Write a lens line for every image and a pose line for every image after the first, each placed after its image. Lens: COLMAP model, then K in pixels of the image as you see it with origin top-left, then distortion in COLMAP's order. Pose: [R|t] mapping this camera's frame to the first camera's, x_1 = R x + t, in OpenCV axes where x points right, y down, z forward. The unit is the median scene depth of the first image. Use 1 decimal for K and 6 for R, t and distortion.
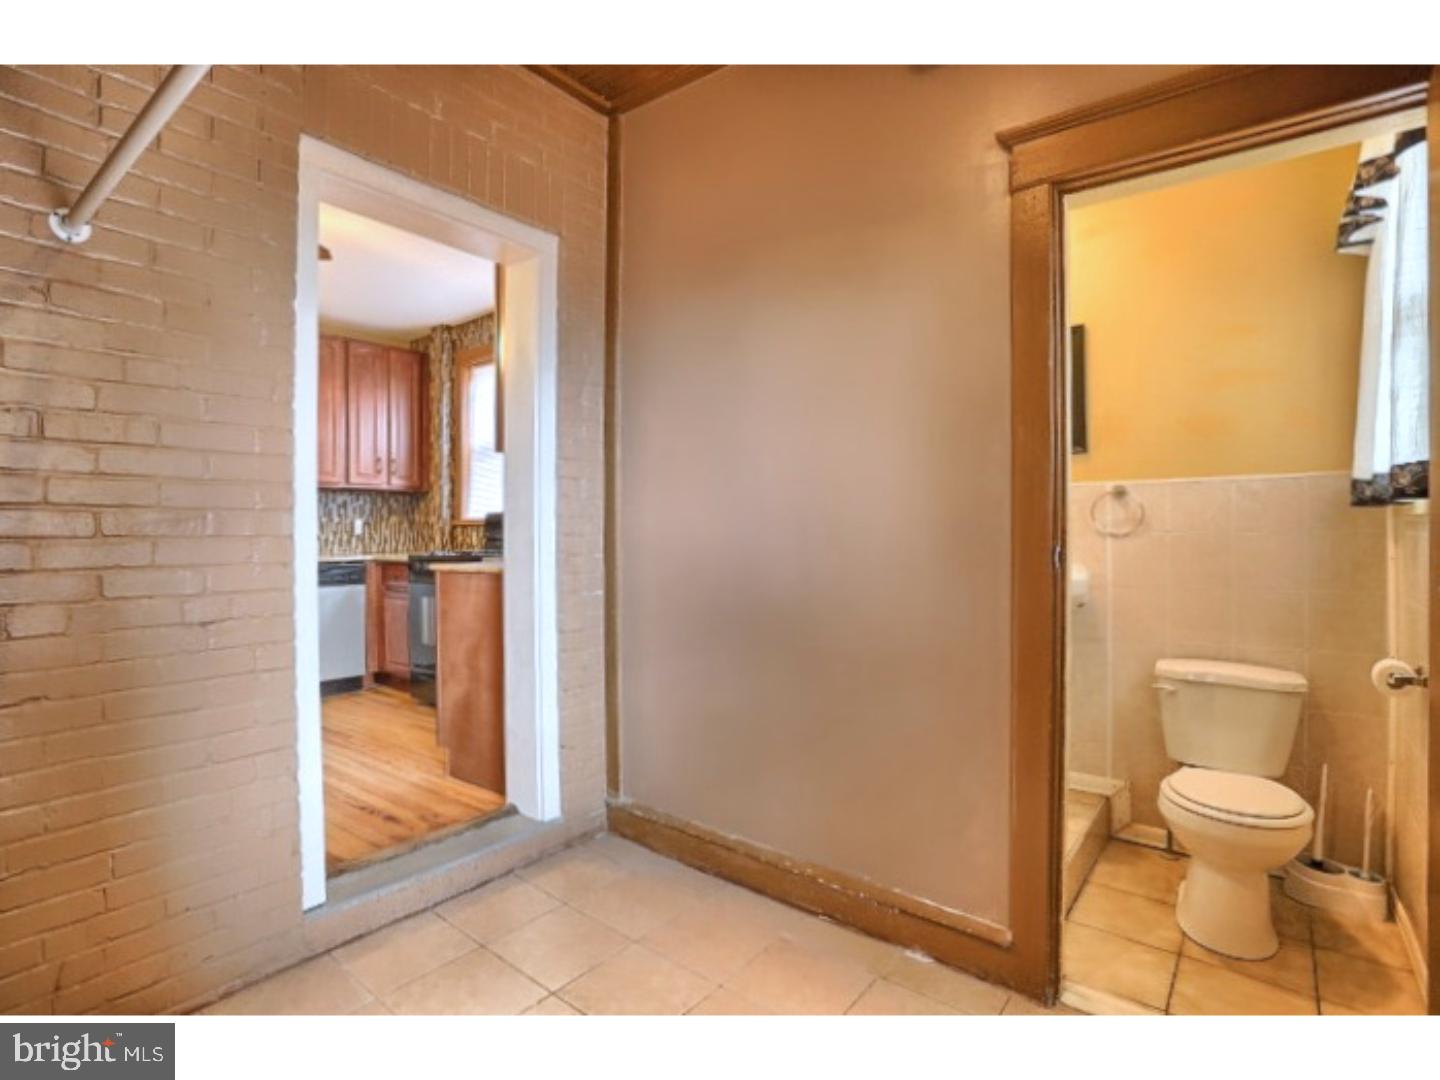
lens RADIAL K [[695.2, 0, 700.7], [0, 695.2, 536.9], [0, 0, 1]] dist [-0.080732, 0.027231]
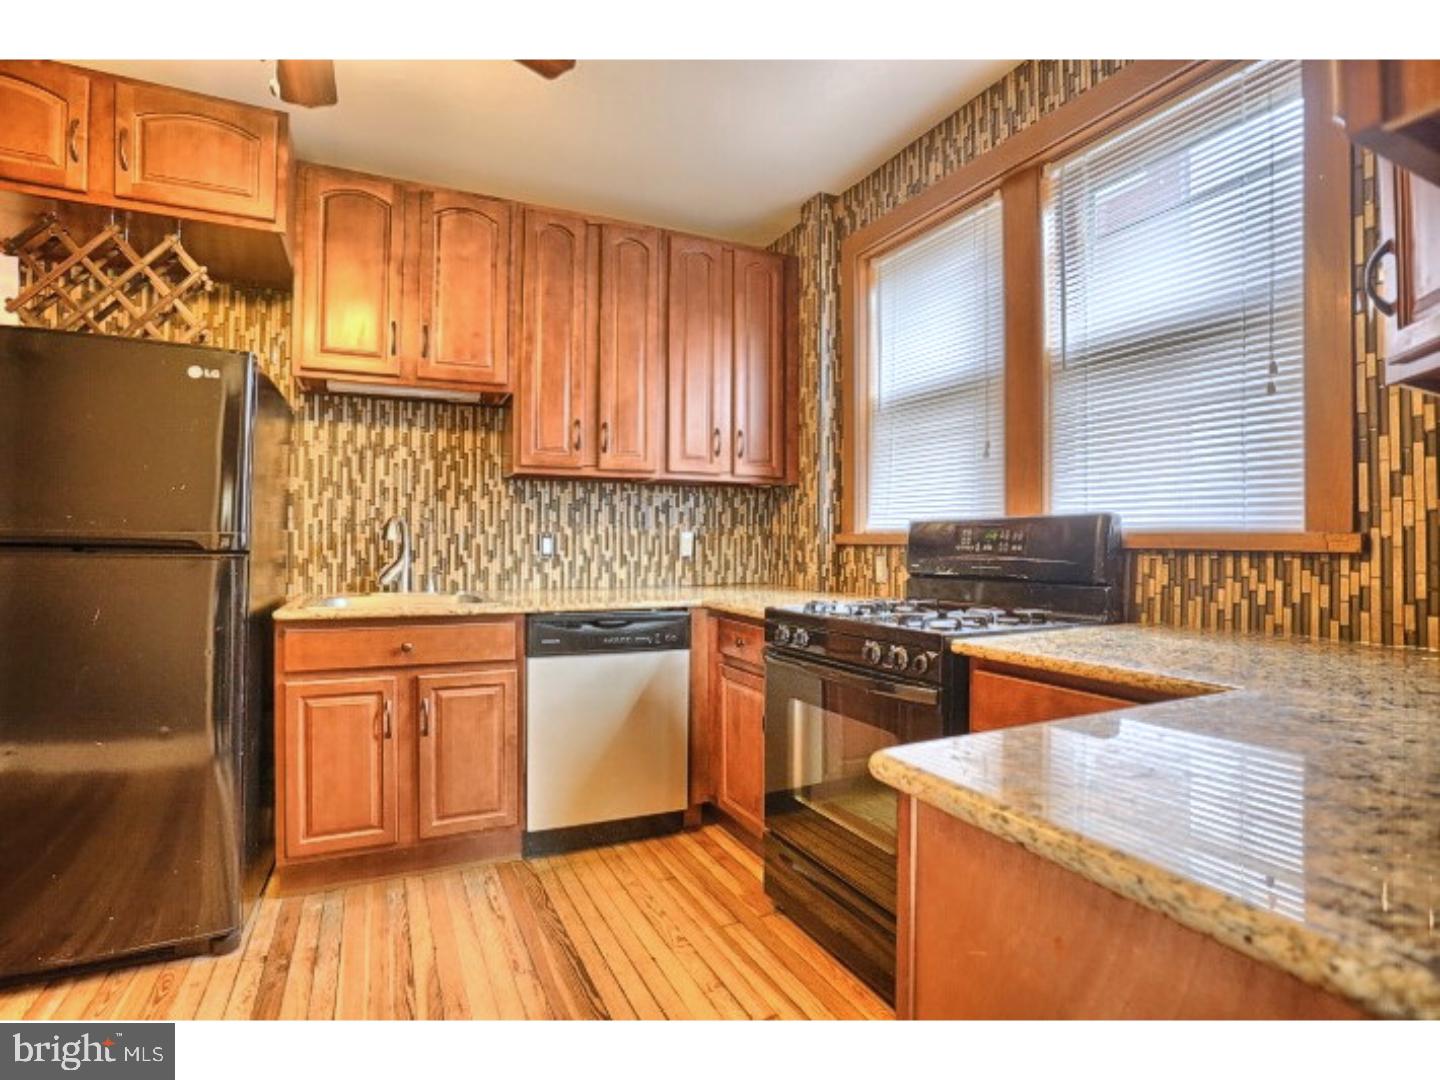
lens RADIAL K [[695.2, 0, 700.7], [0, 695.2, 536.9], [0, 0, 1]] dist [-0.080732, 0.027231]
pose [[0.885542, 0.010975, -0.464430, -0.197323], [-0.014769, 0.999881, -0.004533, -0.017977], [0.464325, 0.010874, 0.885598, 0.448006]]
